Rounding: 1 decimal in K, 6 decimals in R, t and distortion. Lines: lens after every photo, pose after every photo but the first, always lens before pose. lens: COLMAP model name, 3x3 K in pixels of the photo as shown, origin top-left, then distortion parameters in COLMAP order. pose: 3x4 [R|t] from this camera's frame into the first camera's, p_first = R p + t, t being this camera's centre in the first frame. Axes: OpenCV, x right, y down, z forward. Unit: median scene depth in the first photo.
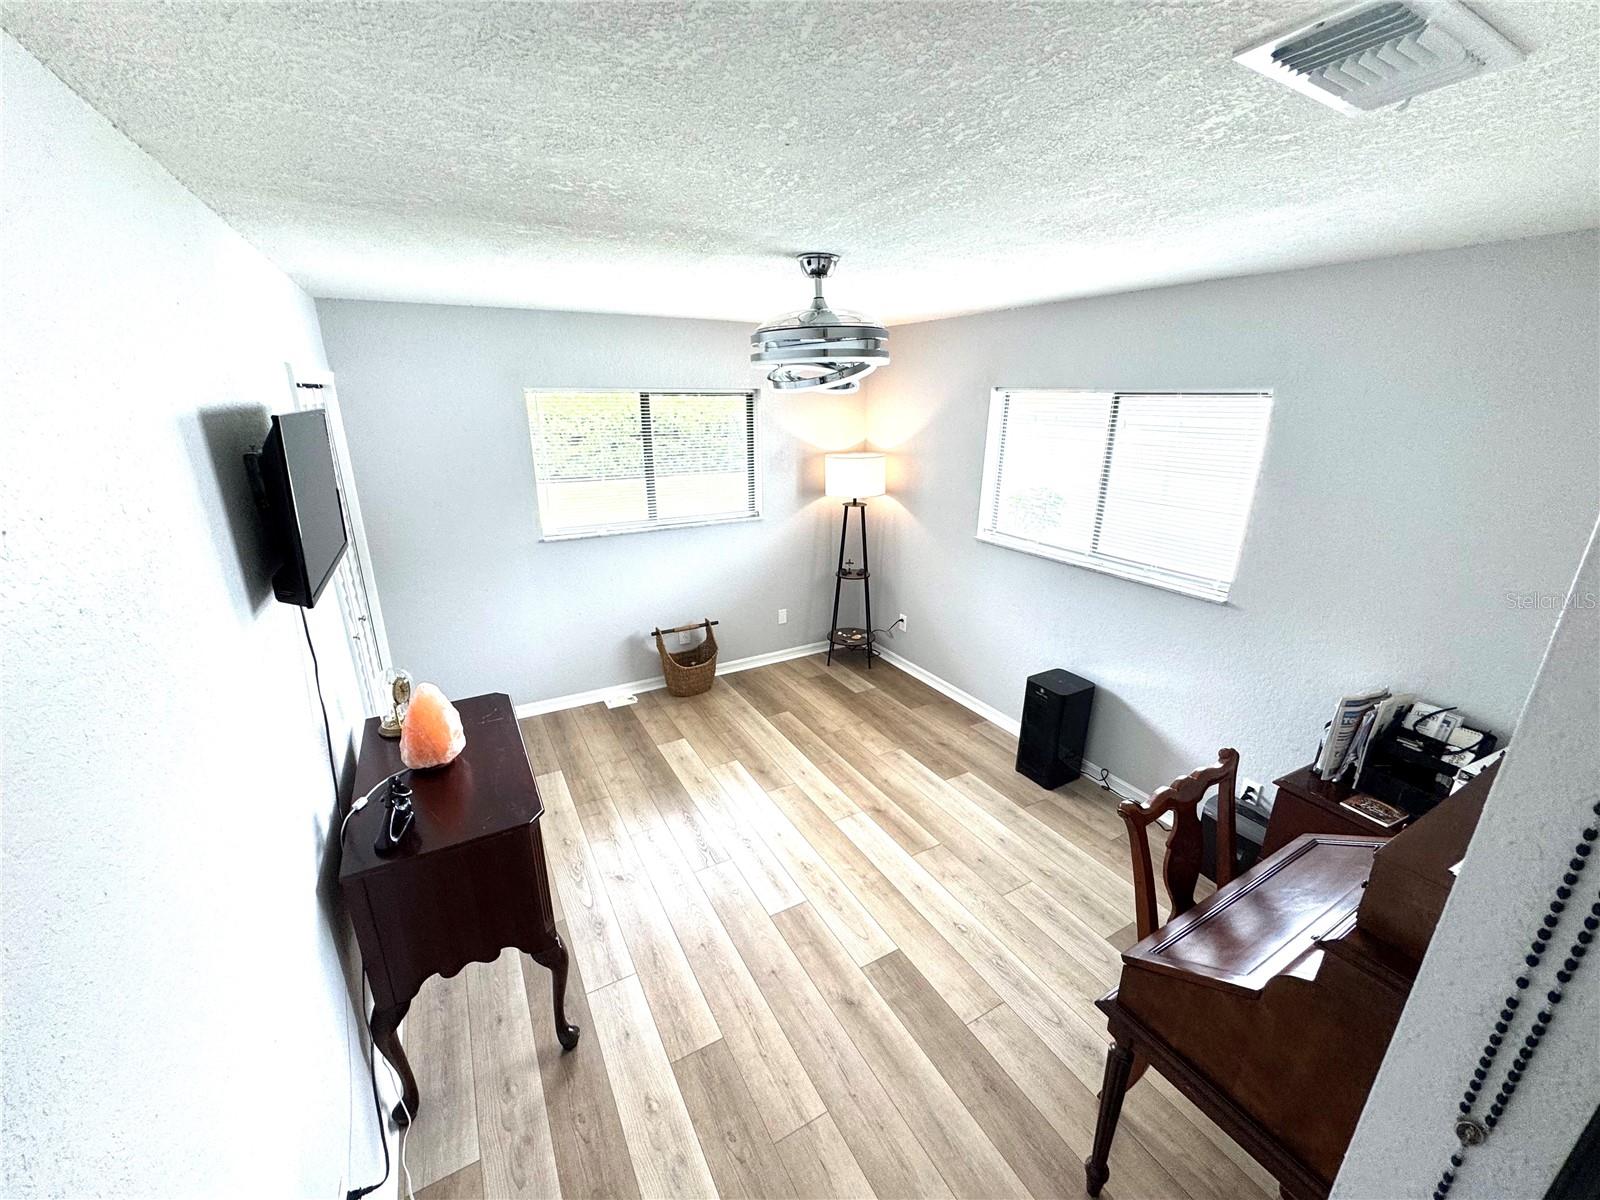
lens RADIAL K [[642.8, 0, 799.1], [0, 642.8, 598.5], [0, 0, 1]] dist [-0.000112, -0.002231]
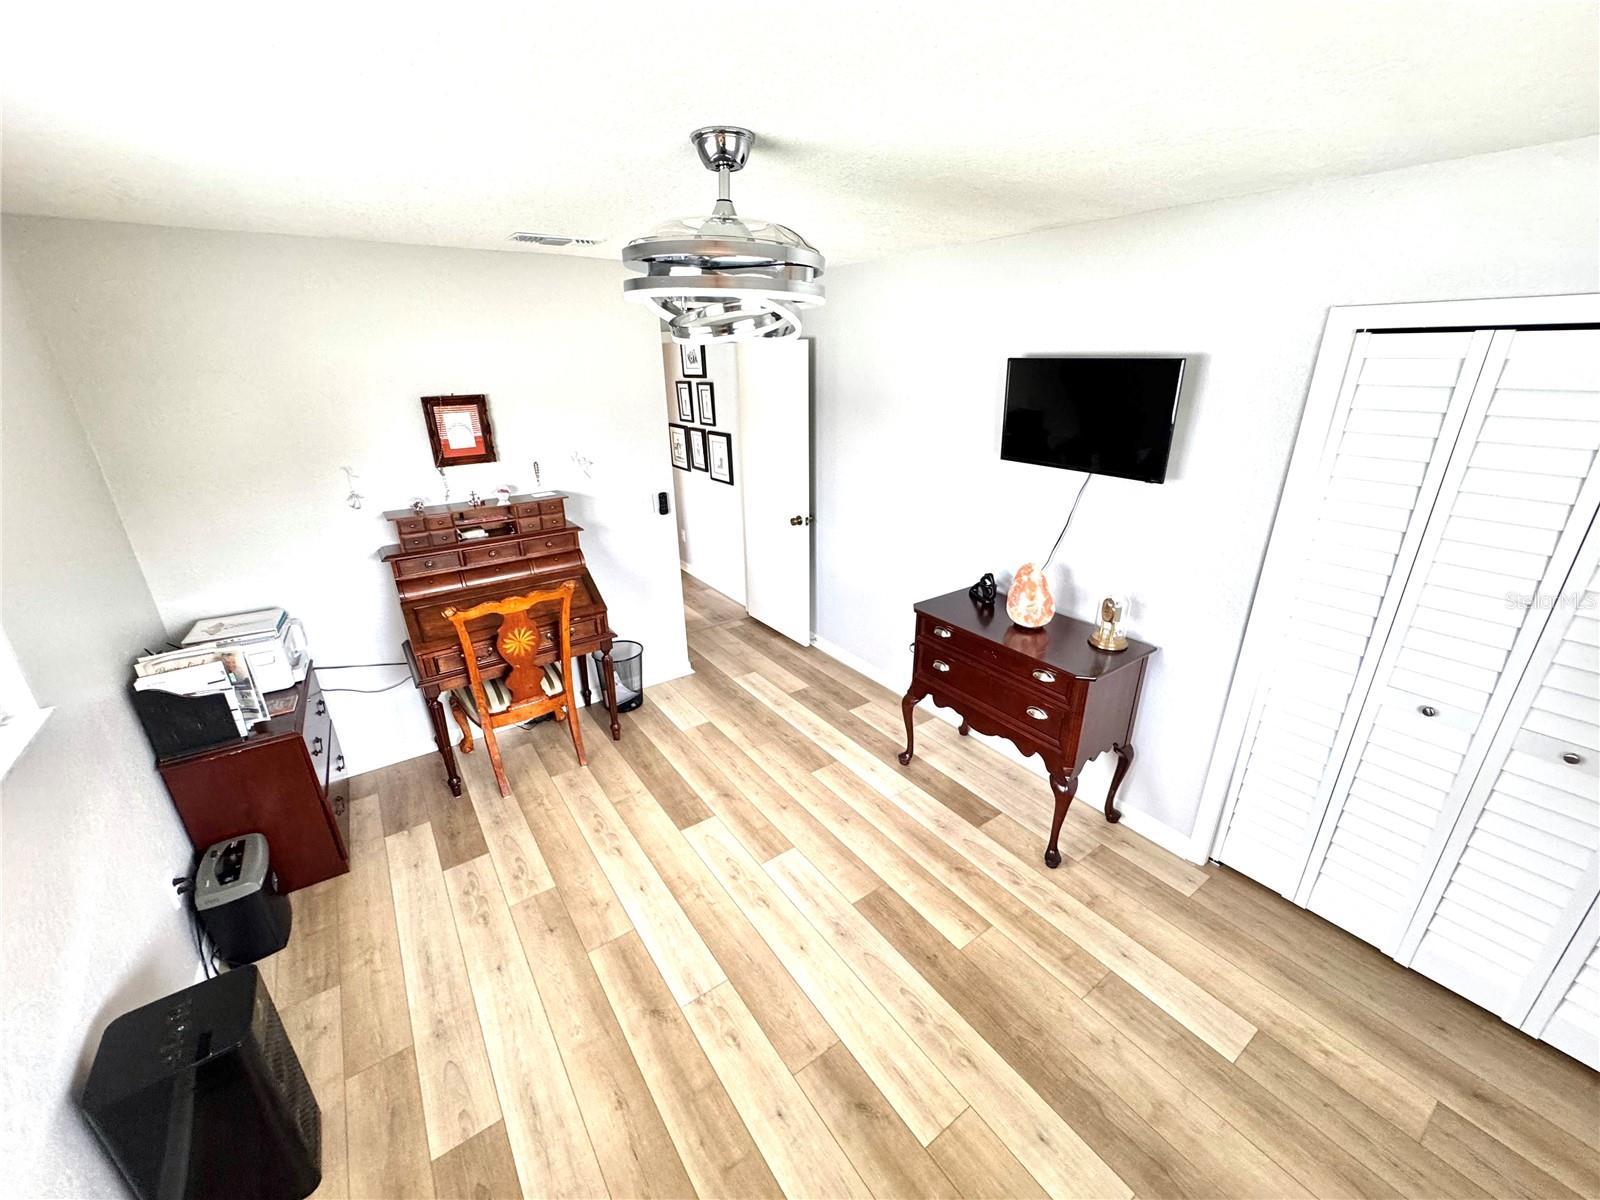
lens RADIAL K [[642.8, 0, 799.1], [0, 642.8, 598.5], [0, 0, 1]] dist [-0.000112, -0.002231]
pose [[-0.994639, 0.042975, -0.094060, 0.030065], [-0.025009, 0.782605, 0.622016, -0.494878], [0.100343, 0.621033, -0.777335, 1.581077]]
